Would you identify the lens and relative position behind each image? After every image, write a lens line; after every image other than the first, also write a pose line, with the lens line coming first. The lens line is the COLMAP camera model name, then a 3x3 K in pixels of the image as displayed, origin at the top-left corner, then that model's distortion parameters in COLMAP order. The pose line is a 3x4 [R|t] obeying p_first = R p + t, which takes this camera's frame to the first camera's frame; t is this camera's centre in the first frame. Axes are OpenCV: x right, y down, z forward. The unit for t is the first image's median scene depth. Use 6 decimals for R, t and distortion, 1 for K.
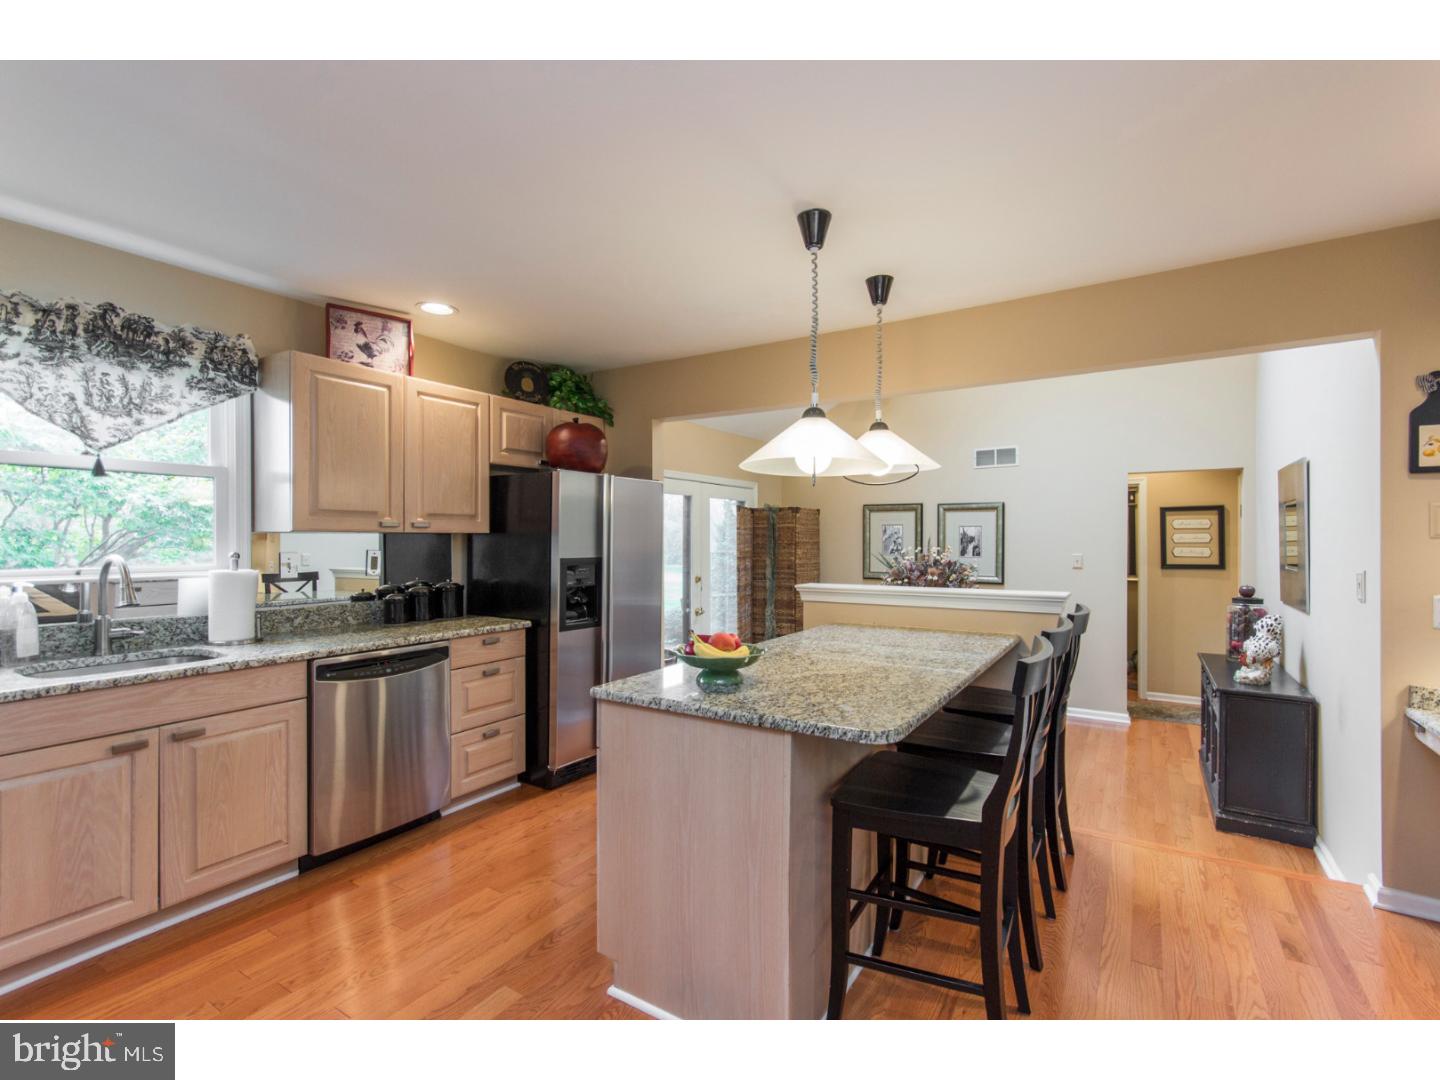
lens RADIAL K [[688.2, 0, 719.4], [0, 688.2, 544.8], [0, 0, 1]] dist [0.002817, 0.000405]
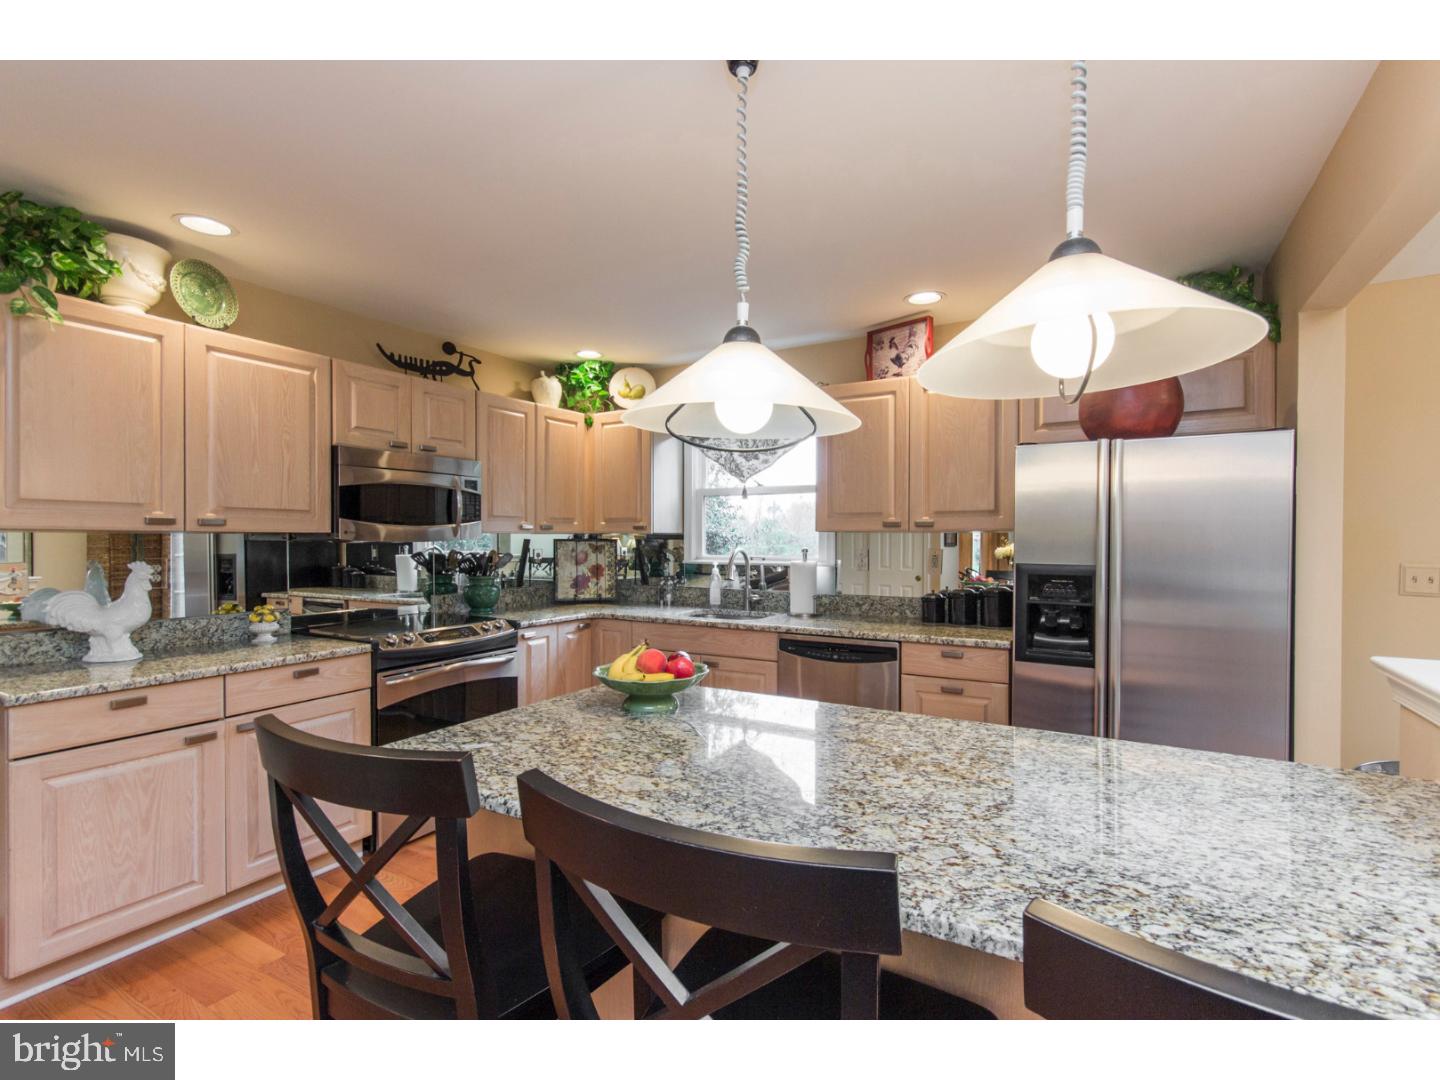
lens RADIAL K [[688.2, 0, 710.6], [0, 688.2, 541.7], [0, 0, 1]] dist [0.002817, 0.000405]
pose [[0.018906, 0.005357, -0.999807, 0.561137], [-0.007437, 0.999959, 0.005217, -0.006093], [0.999794, 0.007337, 0.018945, 0.703506]]
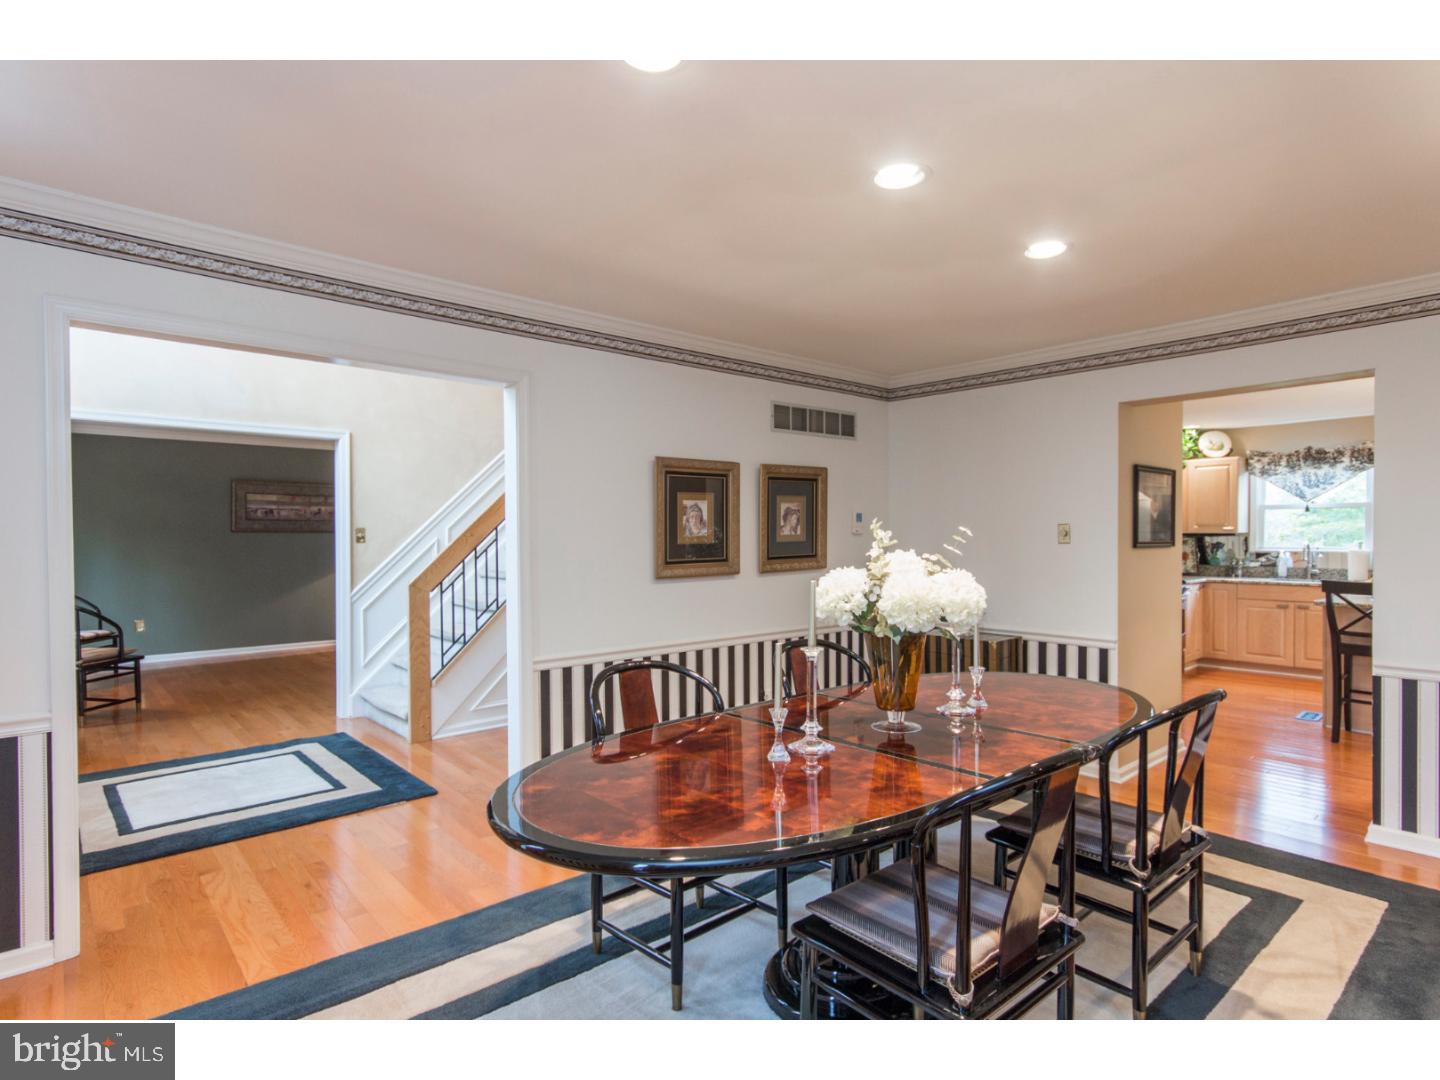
lens RADIAL K [[767.7, 0, 722.3], [0, 767.7, 544.5], [0, 0, 1]] dist [0.001232, -0.000113]
pose [[-0.290056, 0.012090, -0.956933, 2.042279], [-0.001937, 0.999911, 0.013221, -0.006743], [0.957008, 0.005689, -0.290007, -0.232953]]
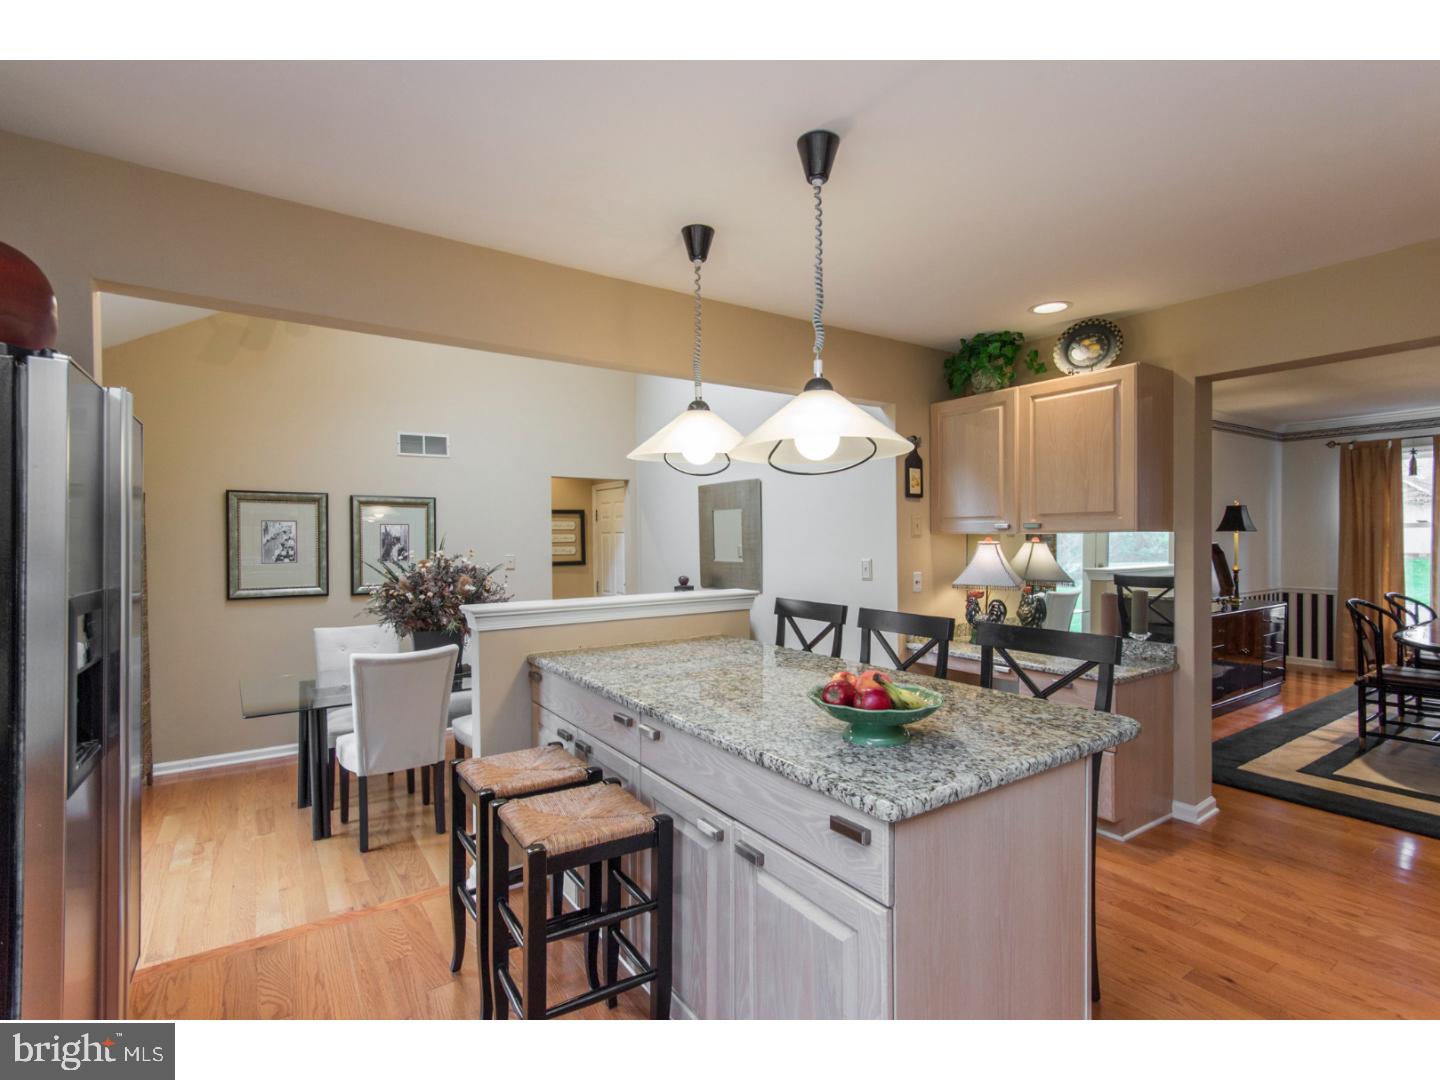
lens RADIAL K [[688.2, 0, 752.4], [0, 688.2, 541.9], [0, 0, 1]] dist [0.002817, 0.000405]
pose [[0.360237, -0.007913, 0.932827, -0.476511], [0.012277, 0.999918, 0.003741, -0.007612], [-0.932780, 0.010105, 0.360305, 0.572525]]
